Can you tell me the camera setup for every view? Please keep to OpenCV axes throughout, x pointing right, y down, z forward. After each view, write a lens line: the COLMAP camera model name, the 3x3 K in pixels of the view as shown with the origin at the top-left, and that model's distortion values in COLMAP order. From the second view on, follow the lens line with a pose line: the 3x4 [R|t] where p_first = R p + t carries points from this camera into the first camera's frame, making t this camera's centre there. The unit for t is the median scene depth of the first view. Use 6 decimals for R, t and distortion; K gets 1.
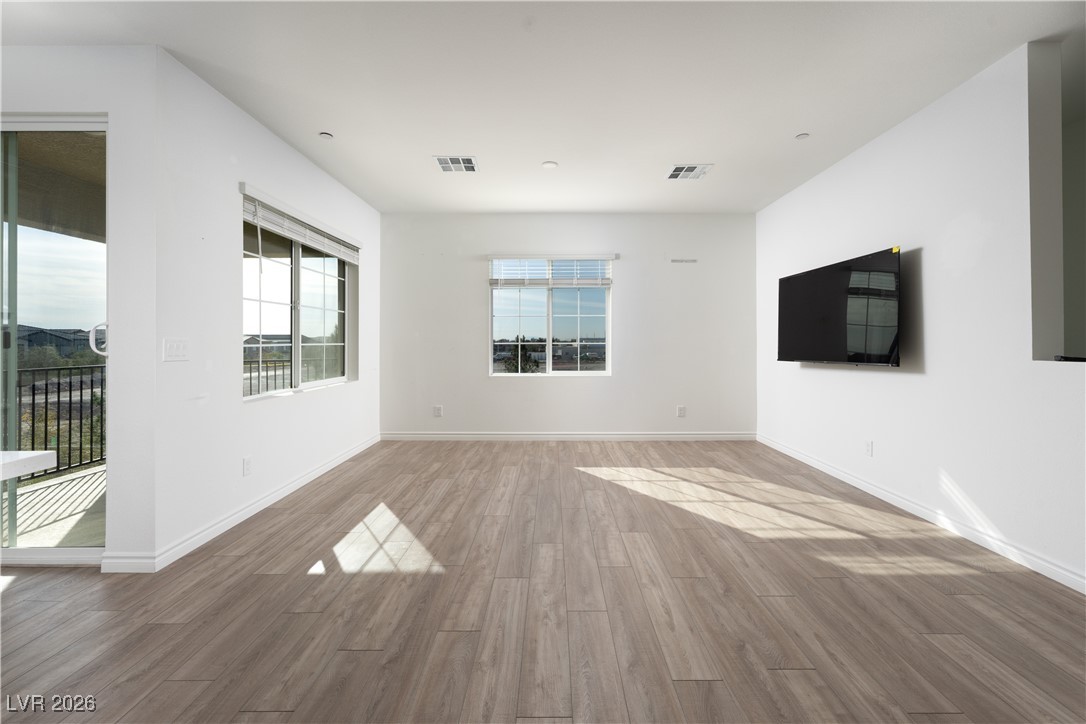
lens RADIAL K [[440.9, 0, 552.7], [0, 440.9, 344.9], [0, 0, 1]] dist [-0.001916, 0.000341]
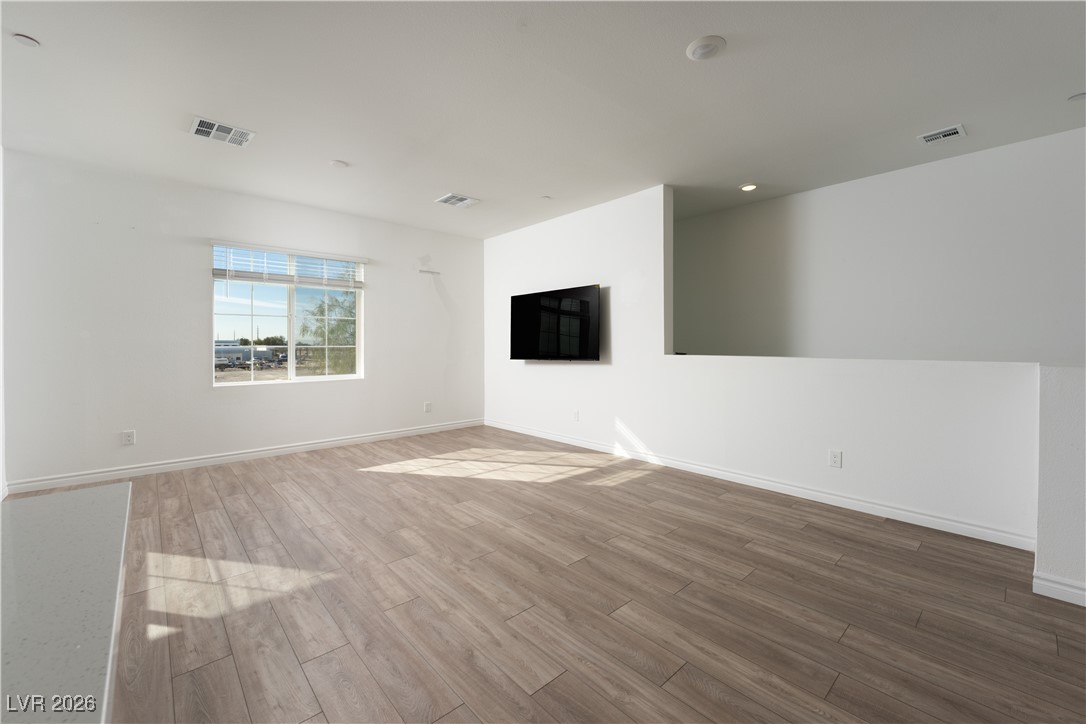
lens RADIAL K [[440.9, 0, 544.9], [0, 440.9, 346.8], [0, 0, 1]] dist [-0.001916, 0.000341]
pose [[0.741698, -0.004052, 0.670721, -0.381311], [0.005882, 0.999983, -0.000463, 0.001022], [-0.670708, 0.004289, 0.741709, -0.040082]]
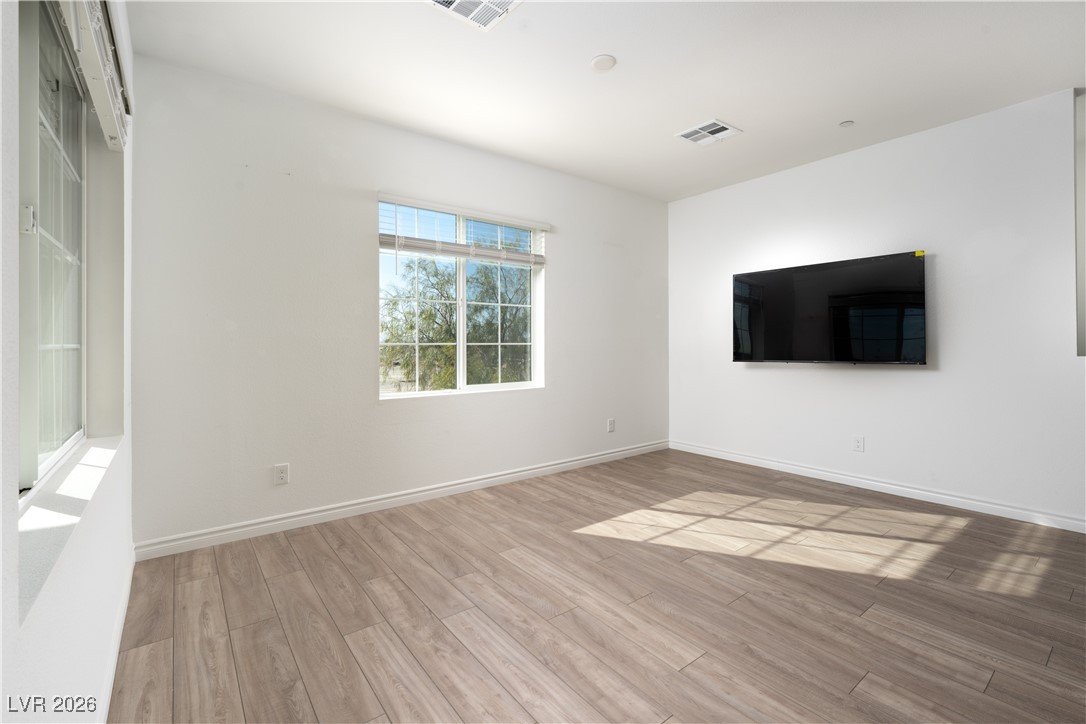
lens RADIAL K [[476.2, 0, 542.5], [0, 476.2, 338.6], [0, 0, 1]] dist [-0.002148, 0.000803]
pose [[0.793451, 0.005755, 0.608607, -0.578240], [0.005412, 0.999849, -0.016510, 0.002938], [-0.608610, 0.016393, 0.793300, 0.594666]]
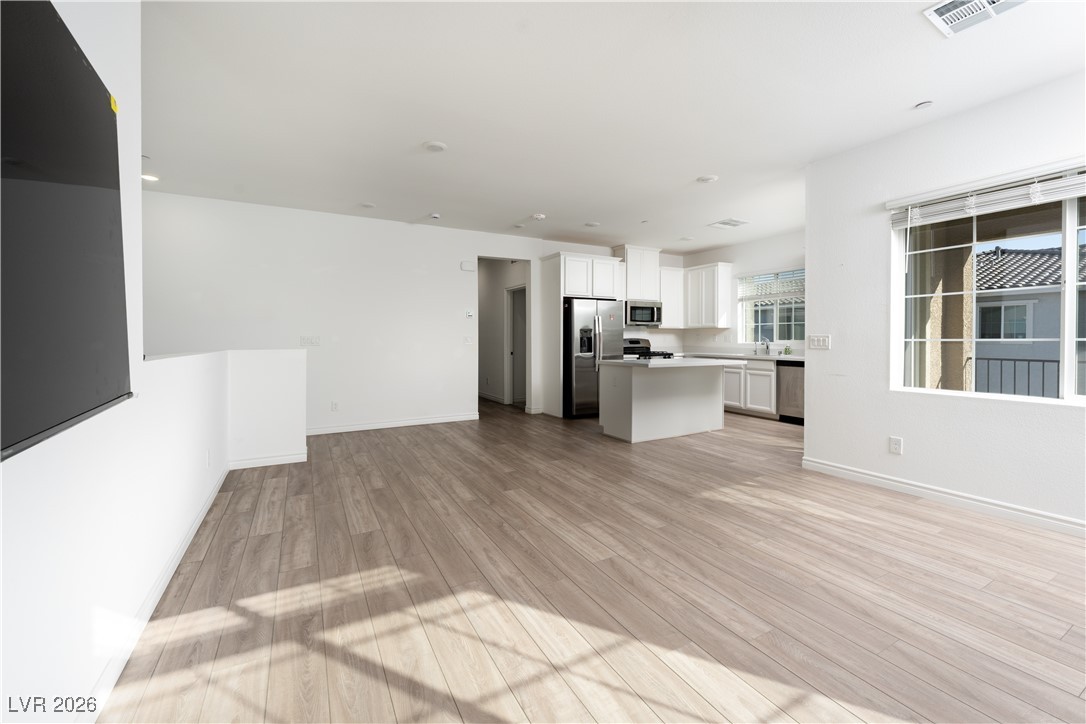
lens RADIAL K [[440.9, 0, 539.0], [0, 440.9, 349.3], [0, 0, 1]] dist [-0.001916, 0.000341]
pose [[-0.880644, 0.014687, -0.473551, 0.584150], [-0.000628, 0.999482, 0.032167, -0.005981], [0.473779, 0.028625, -0.880179, 1.409323]]
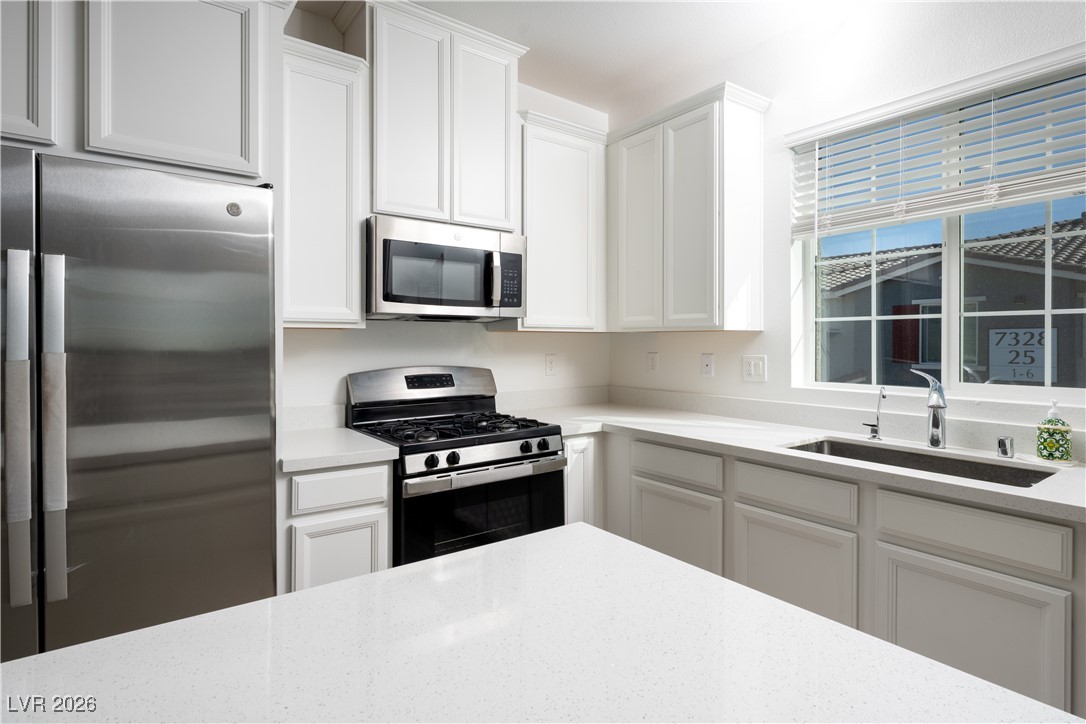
lens RADIAL K [[551.3, 0, 551.2], [0, 551.3, 342.9], [0, 0, 1]] dist [0.002504, 0.000732]
pose [[-0.800731, 0.002974, -0.599017, -0.630280], [-0.003228, 0.999952, 0.009280, -0.032632], [0.599016, 0.009364, -0.800682, 0.335591]]
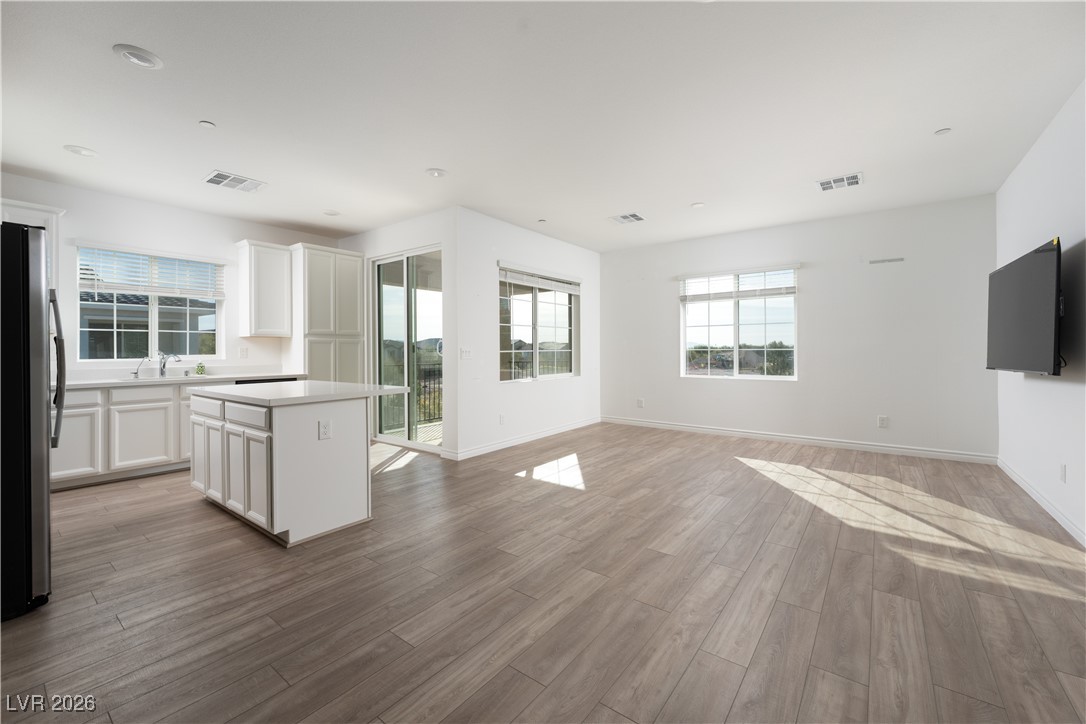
lens RADIAL K [[440.9, 0, 549.5], [0, 440.9, 348.9], [0, 0, 1]] dist [-0.001916, 0.000341]
pose [[0.799175, -0.003711, -0.601086, 0.467707], [-0.001259, 0.999968, -0.007848, 0.006594], [0.601097, 0.007028, 0.799146, -0.271450]]
